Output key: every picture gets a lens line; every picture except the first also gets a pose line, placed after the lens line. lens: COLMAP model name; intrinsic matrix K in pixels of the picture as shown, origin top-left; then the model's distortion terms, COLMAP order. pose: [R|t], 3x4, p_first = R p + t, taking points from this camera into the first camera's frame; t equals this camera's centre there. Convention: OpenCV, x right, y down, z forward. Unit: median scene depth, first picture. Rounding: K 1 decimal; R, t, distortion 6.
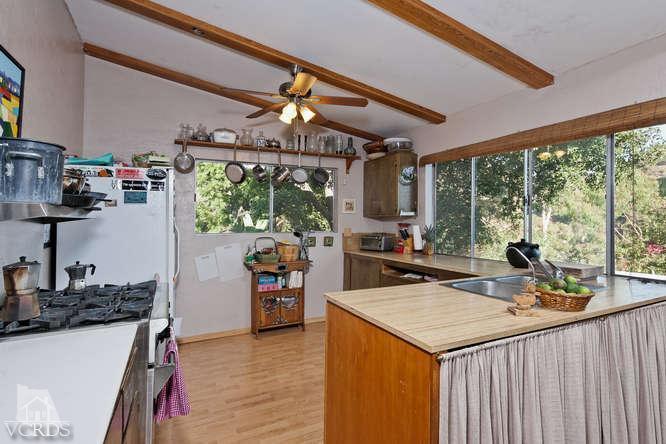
lens RADIAL K [[344.7, 0, 335.4], [0, 344.7, 221.0], [0, 0, 1]] dist [0.004701, 0.002926]
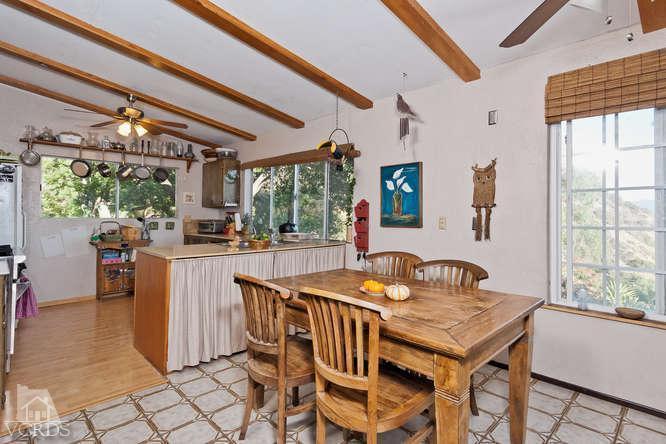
lens RADIAL K [[344.7, 0, 334.0], [0, 344.7, 218.2], [0, 0, 1]] dist [0.004701, 0.002926]
pose [[0.948002, 0.005634, 0.318215, 0.159291], [-0.008278, 0.999942, 0.006958, 0.019338], [-0.318157, -0.009230, 0.947993, -0.420631]]
